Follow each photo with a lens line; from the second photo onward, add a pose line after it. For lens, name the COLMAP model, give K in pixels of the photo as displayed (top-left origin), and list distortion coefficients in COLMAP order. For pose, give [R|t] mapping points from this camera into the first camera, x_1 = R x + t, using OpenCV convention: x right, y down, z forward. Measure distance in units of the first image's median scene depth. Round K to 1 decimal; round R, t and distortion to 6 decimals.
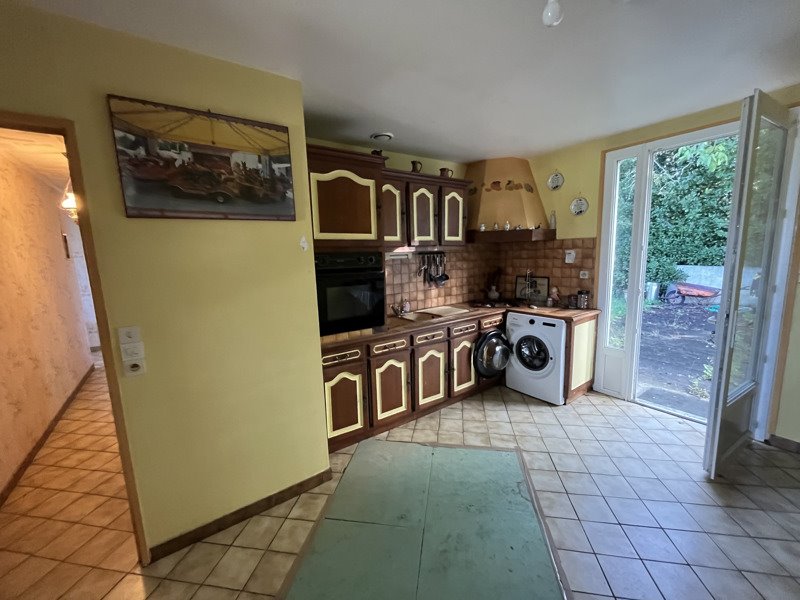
lens RADIAL K [[325.5, 0, 400.0], [0, 325.5, 300.0], [0, 0, 1]] dist [0.000116, 0.000000]
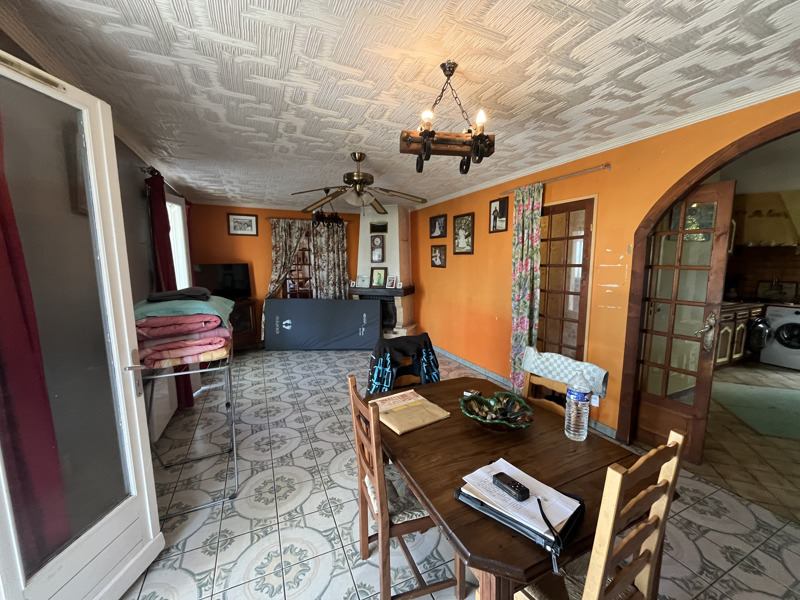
lens RADIAL K [[316.9, 0, 400.0], [0, 316.9, 300.0], [0, 0, 1]] dist [0.000570, 0.000116]
pose [[0.980336, 0.053349, -0.189989, -0.914871], [-0.057675, 0.998185, -0.017313, 0.121513], [0.188721, 0.027930, 0.981634, -0.585448]]
